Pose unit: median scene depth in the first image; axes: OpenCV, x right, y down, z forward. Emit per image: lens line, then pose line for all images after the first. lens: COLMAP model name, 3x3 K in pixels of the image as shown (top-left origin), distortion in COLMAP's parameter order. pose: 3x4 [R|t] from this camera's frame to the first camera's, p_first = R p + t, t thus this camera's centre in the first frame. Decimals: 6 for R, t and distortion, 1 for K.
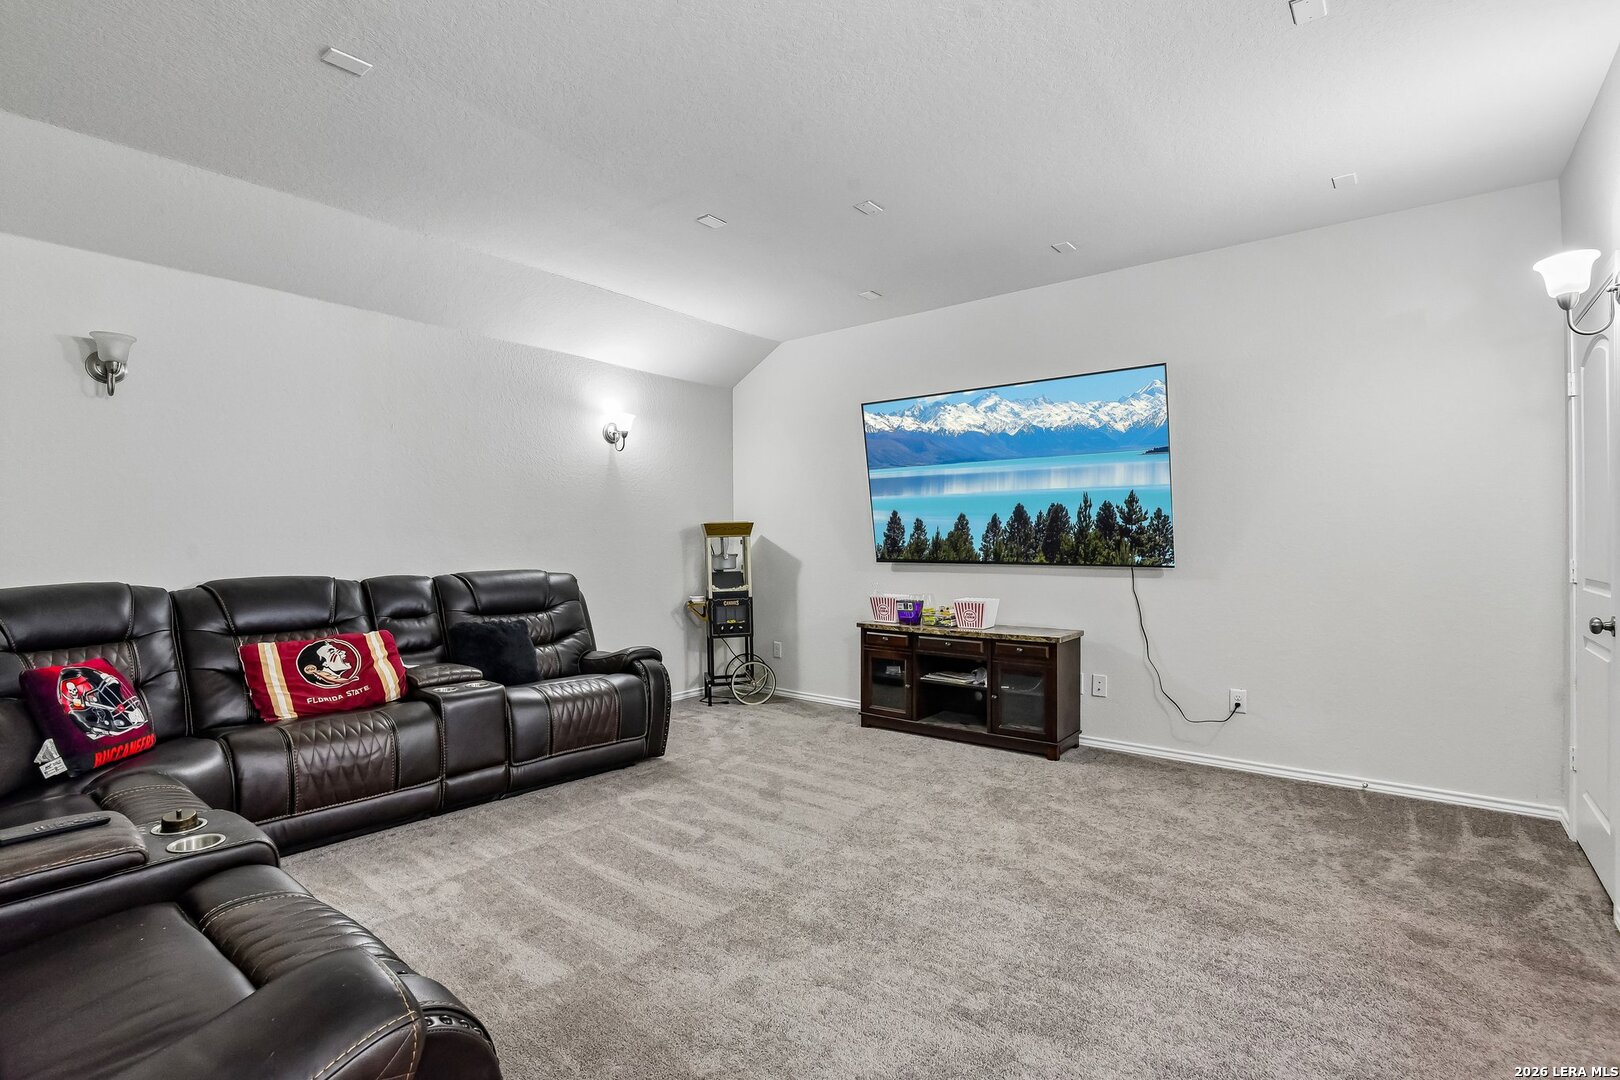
lens RADIAL K [[748.0, 0, 817.8], [0, 748.0, 538.8], [0, 0, 1]] dist [-0.004041, -0.009142]
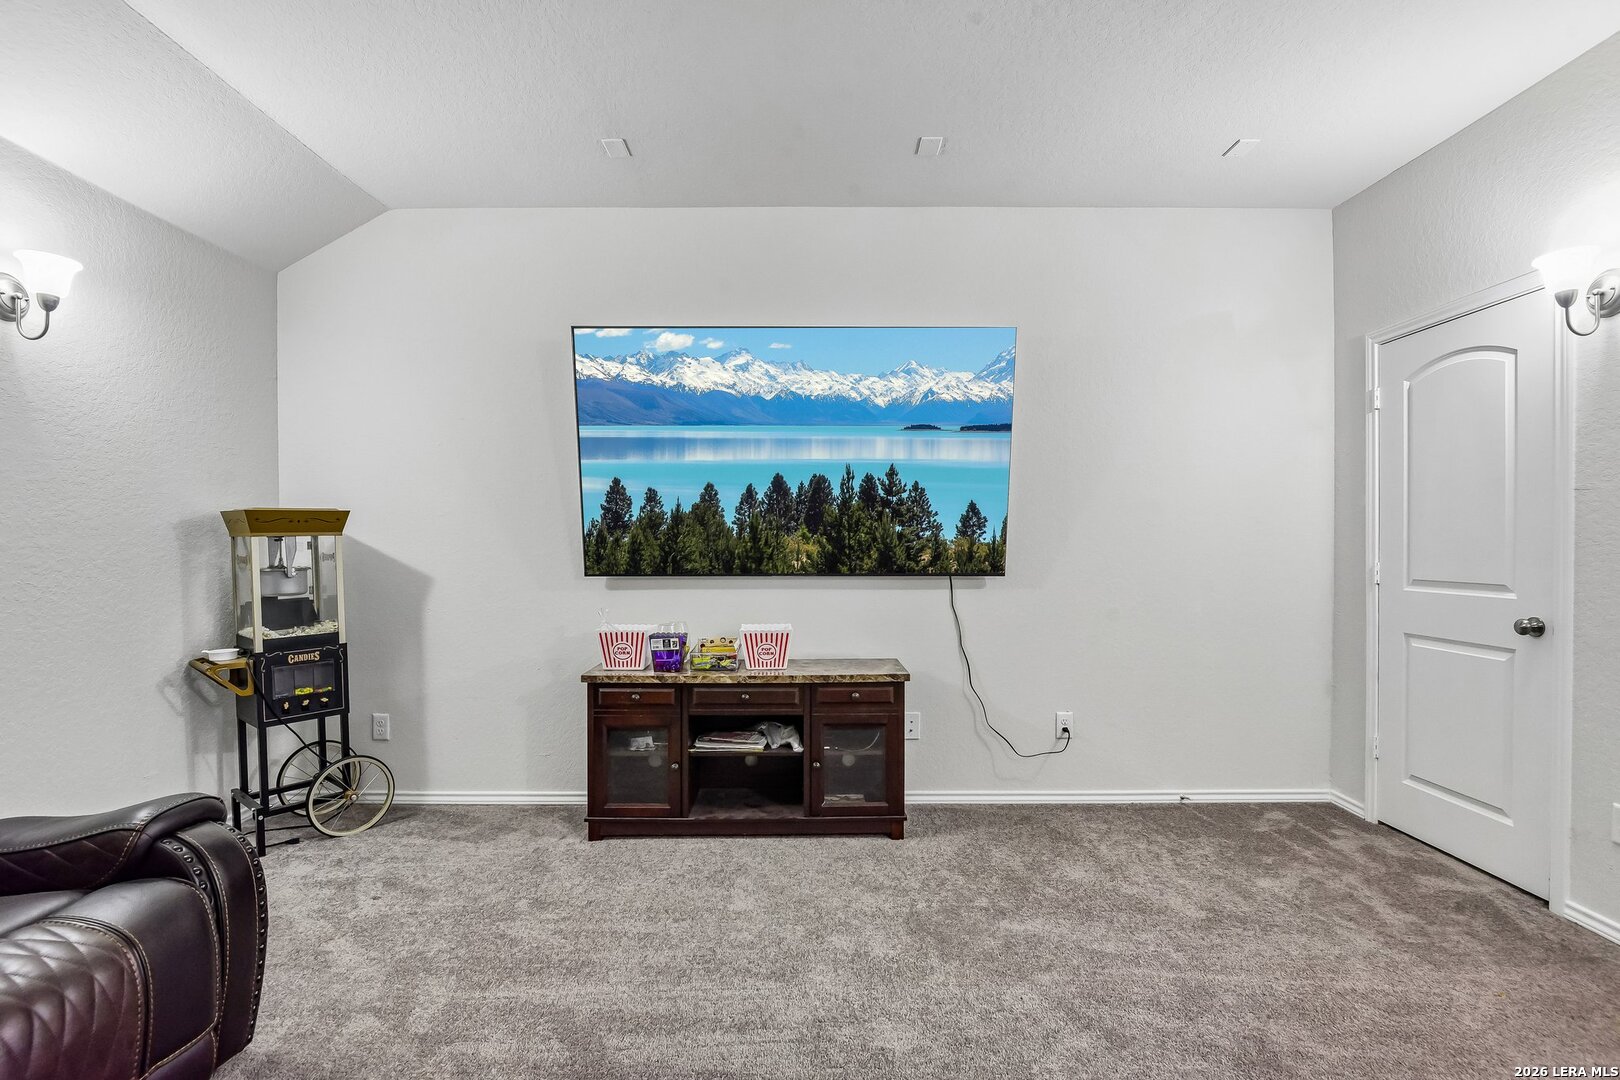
lens RADIAL K [[746.8, 0, 805.3], [0, 746.8, 549.2], [0, 0, 1]] dist [-0.013621, -0.000412]
pose [[0.792521, -0.002562, 0.609839, -0.201161], [-0.002445, 0.999970, 0.007379, 0.002874], [-0.609840, -0.007339, 0.792491, 0.451836]]
